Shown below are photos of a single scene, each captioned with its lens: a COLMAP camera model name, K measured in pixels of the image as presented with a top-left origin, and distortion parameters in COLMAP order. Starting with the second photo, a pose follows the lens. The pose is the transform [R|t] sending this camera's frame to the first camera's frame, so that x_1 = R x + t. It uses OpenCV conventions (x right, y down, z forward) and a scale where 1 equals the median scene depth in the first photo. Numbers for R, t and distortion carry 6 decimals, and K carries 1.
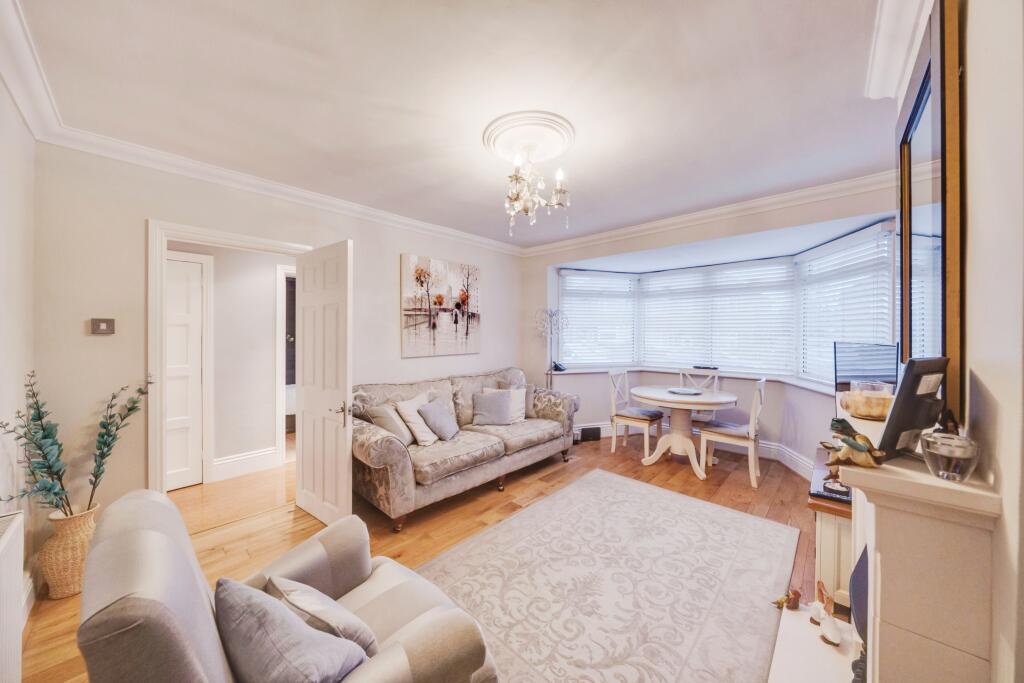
lens RADIAL K [[351.7, 0, 511.8], [0, 351.7, 323.7], [0, 0, 1]] dist [-0.000631, 0.000011]
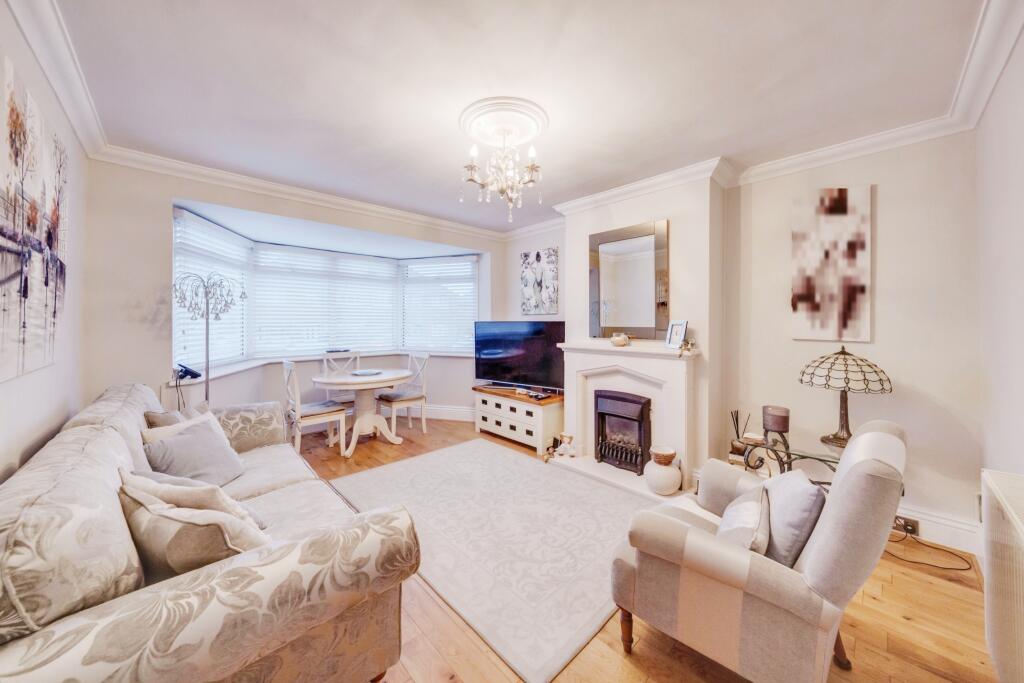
lens RADIAL K [[351.7, 0, 511.8], [0, 351.7, 323.7], [0, 0, 1]] dist [-0.000631, 0.000011]
pose [[0.059208, -0.008751, 0.998207, -0.540095], [-0.030693, 0.999473, 0.010583, 0.022169], [-0.997774, -0.031264, 0.058908, 0.518905]]
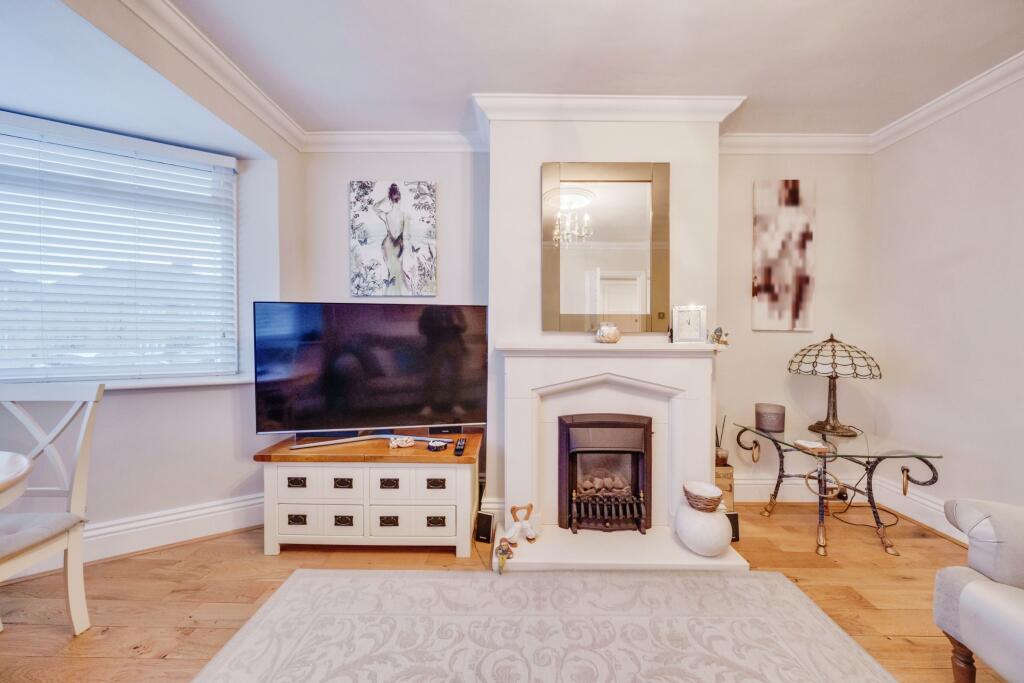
lens RADIAL K [[351.4, 0, 512.0], [0, 351.4, 341.5], [0, 0, 1]] dist [-0.005686, 0.000026]
pose [[-0.675291, -0.018937, 0.737309, 0.019553], [-0.031272, 0.999507, -0.002970, 0.081527], [-0.736889, -0.025062, -0.675550, 0.785462]]
